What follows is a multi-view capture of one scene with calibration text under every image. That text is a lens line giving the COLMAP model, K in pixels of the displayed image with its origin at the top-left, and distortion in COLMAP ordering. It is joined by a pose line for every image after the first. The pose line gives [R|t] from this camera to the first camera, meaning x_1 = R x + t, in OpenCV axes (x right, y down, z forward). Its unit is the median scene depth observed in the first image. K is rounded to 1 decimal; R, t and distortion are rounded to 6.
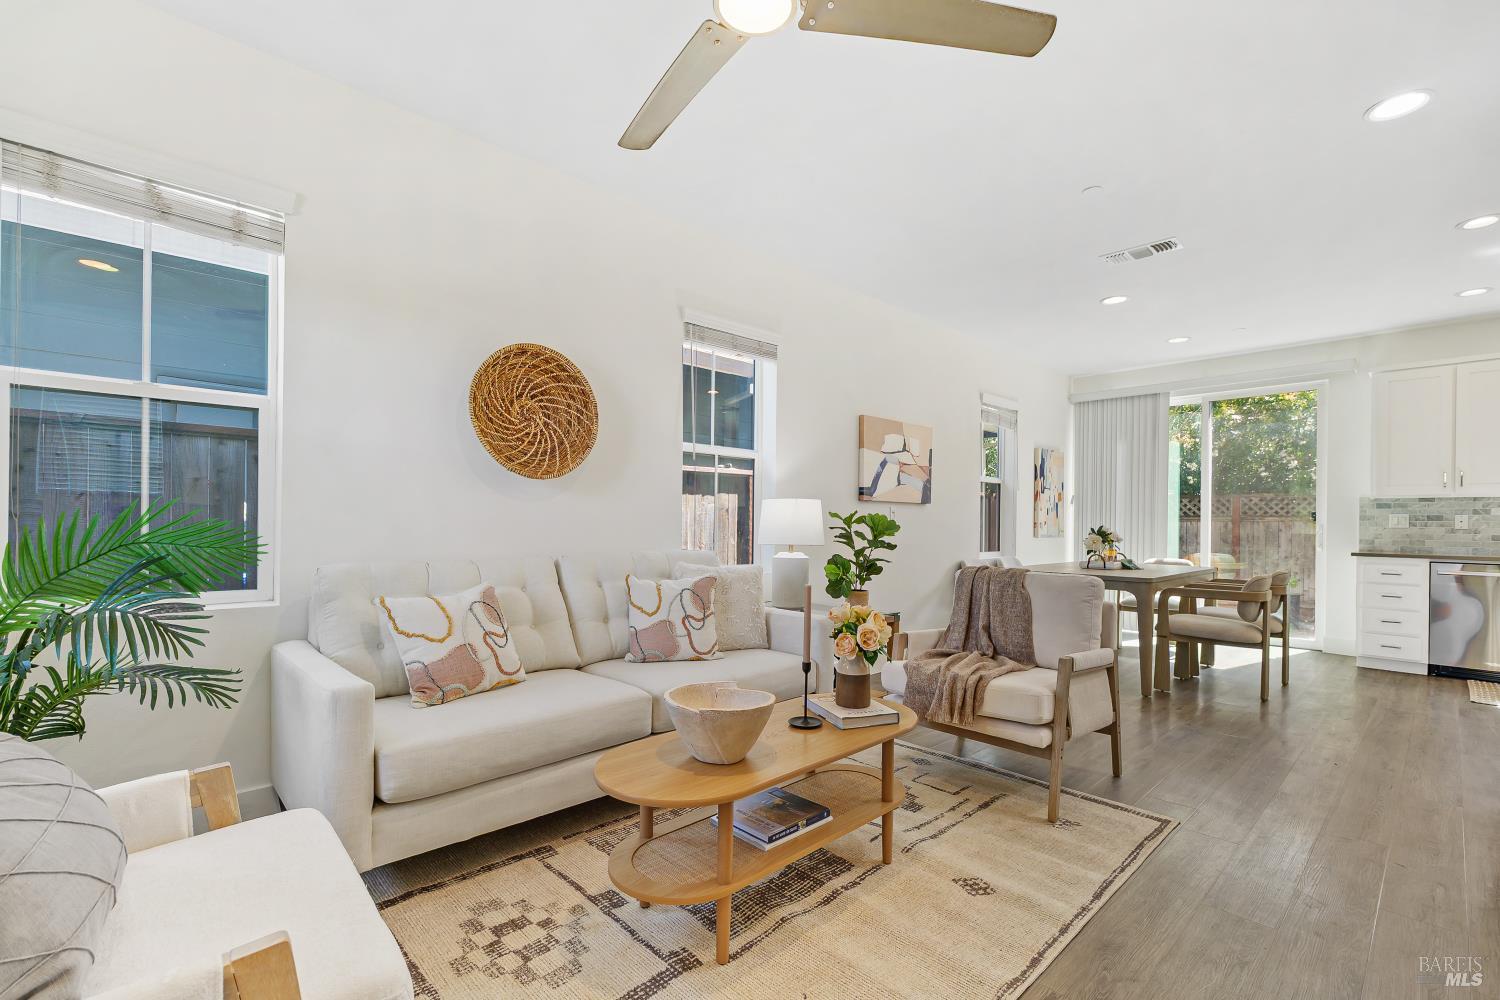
lens RADIAL K [[663.5, 0, 752.0], [0, 663.5, 525.7], [0, 0, 1]] dist [0.000667, 0.000390]
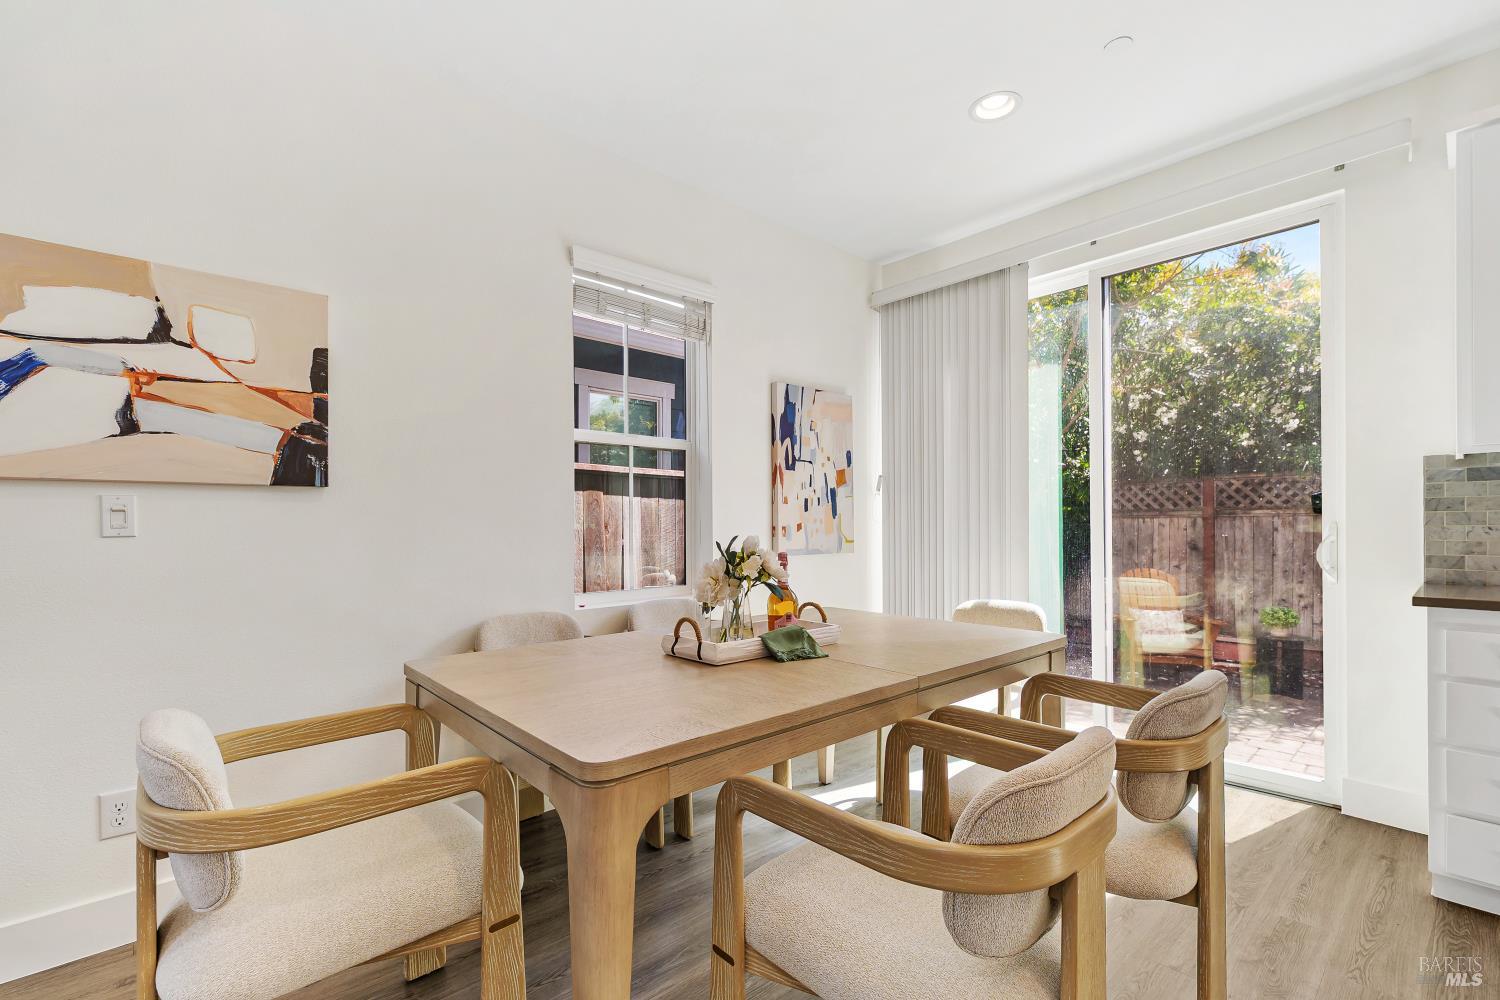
lens RADIAL K [[663.5, 0, 752.0], [0, 663.5, 525.7], [0, 0, 1]] dist [0.000667, 0.000390]
pose [[0.999686, -0.017049, -0.018349, 0.513301], [0.016959, 0.999844, -0.005025, -0.003628], [0.018432, 0.004713, 0.999819, 0.591870]]
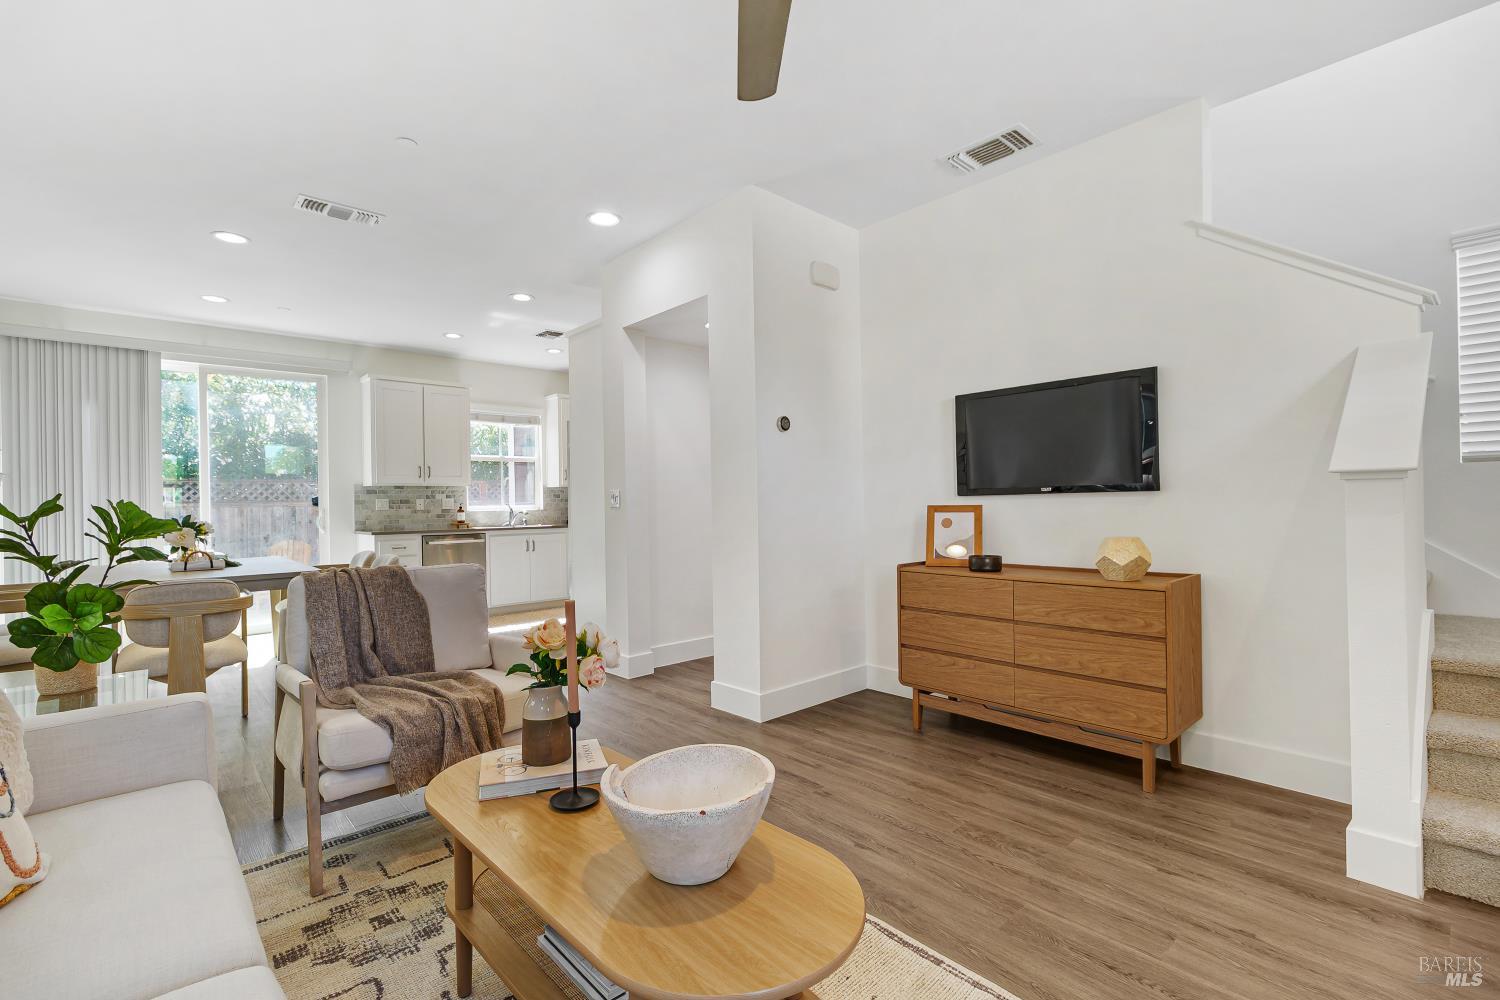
lens RADIAL K [[669.0, 0, 752.7], [0, 669.0, 499.7], [0, 0, 1]] dist [0.000701, 0.000171]
pose [[0.016370, -0.005304, 0.999852, -0.235681], [0.024161, 0.999696, 0.004907, -0.005577], [-0.999574, 0.024077, 0.016493, 0.305621]]
